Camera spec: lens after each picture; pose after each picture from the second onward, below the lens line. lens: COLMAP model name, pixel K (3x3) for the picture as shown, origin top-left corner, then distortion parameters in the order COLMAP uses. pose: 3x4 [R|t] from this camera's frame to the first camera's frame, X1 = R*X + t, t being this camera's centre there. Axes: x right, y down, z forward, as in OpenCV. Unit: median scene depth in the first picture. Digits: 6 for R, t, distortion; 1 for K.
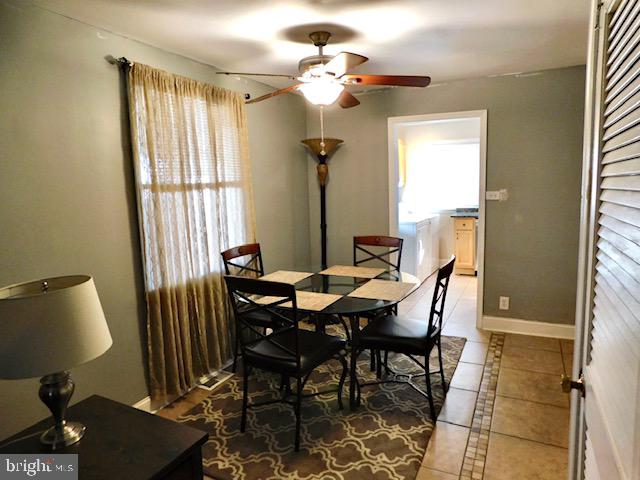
lens RADIAL K [[421.3, 0, 320.0], [0, 421.3, 240.0], [0, 0, 1]] dist [-0.058382, 0.042178]
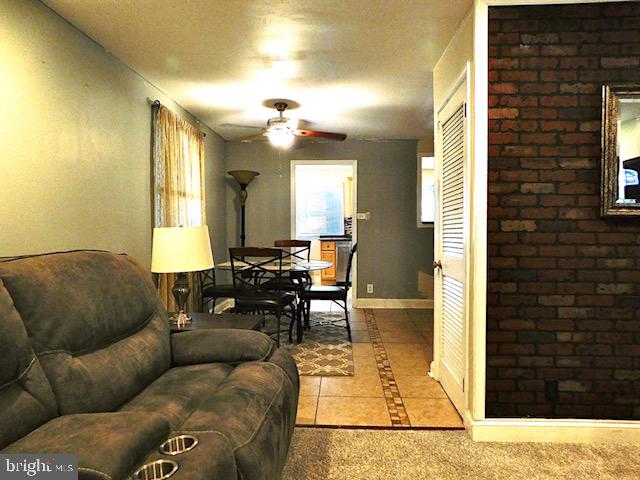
lens RADIAL K [[421.3, 0, 320.0], [0, 421.3, 240.0], [0, 0, 1]] dist [-0.058382, 0.042178]
pose [[0.919883, 0.020342, 0.391665, -0.403897], [0.025396, 0.993469, -0.111244, 0.182806], [-0.391369, 0.112278, 0.913358, -0.411851]]
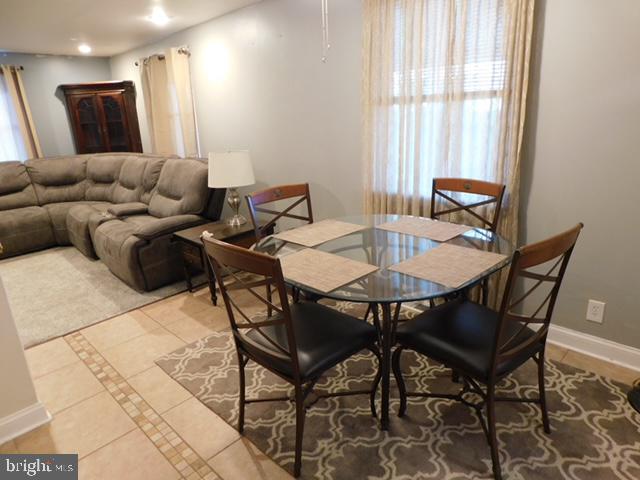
lens RADIAL K [[421.3, 0, 320.0], [0, 421.3, 240.0], [0, 0, 1]] dist [-0.058382, 0.042178]
pose [[-0.319693, 0.320654, -0.891615, 0.664913], [-0.072312, 0.929996, 0.360385, -0.149568], [0.944758, 0.179687, -0.274126, 1.068401]]
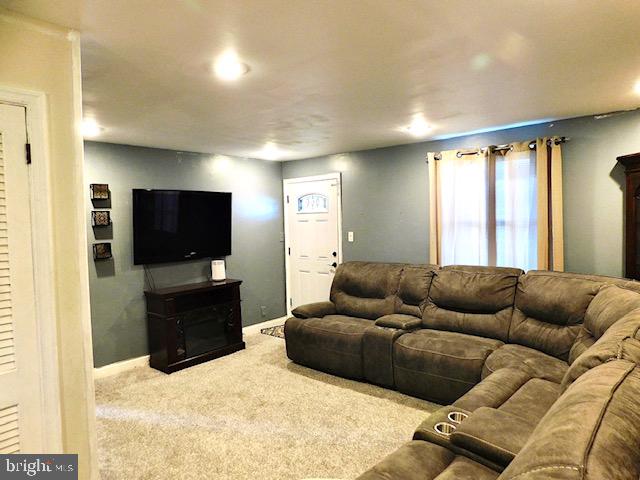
lens RADIAL K [[421.3, 0, 320.0], [0, 421.3, 240.0], [0, 0, 1]] dist [-0.058382, 0.042178]
pose [[-0.965728, 0.032919, 0.257461, -0.357150], [0.078700, 0.982366, 0.169596, -0.077861], [-0.247338, 0.184045, -0.951289, 0.612477]]
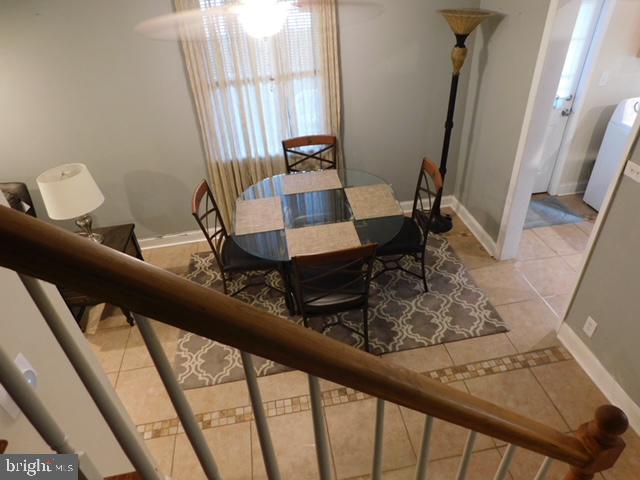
lens RADIAL K [[421.3, 0, 320.0], [0, 421.3, 240.0], [0, 0, 1]] dist [-0.058382, 0.042178]
pose [[0.574863, 0.456111, -0.679335, 0.733798], [-0.066793, 0.853616, 0.516603, -0.341920], [0.815519, -0.251601, 0.521177, 0.444672]]
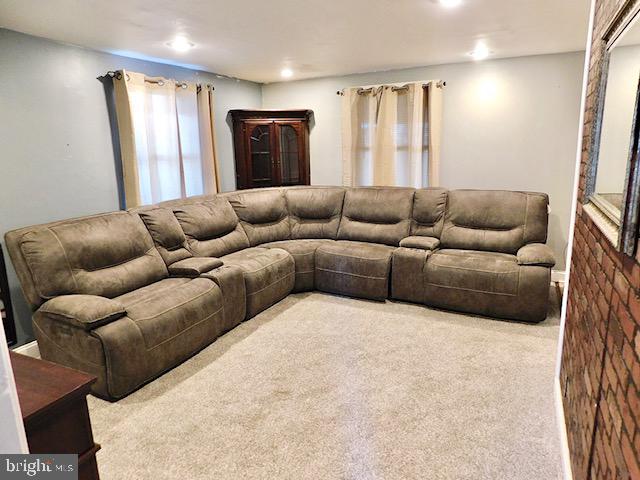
lens RADIAL K [[421.3, 0, 320.0], [0, 421.3, 240.0], [0, 0, 1]] dist [-0.058382, 0.042178]
pose [[-0.003511, 0.243775, -0.969825, 0.875480], [-0.112108, 0.963622, 0.242622, 0.015179], [0.993690, 0.109577, 0.023946, -0.331274]]
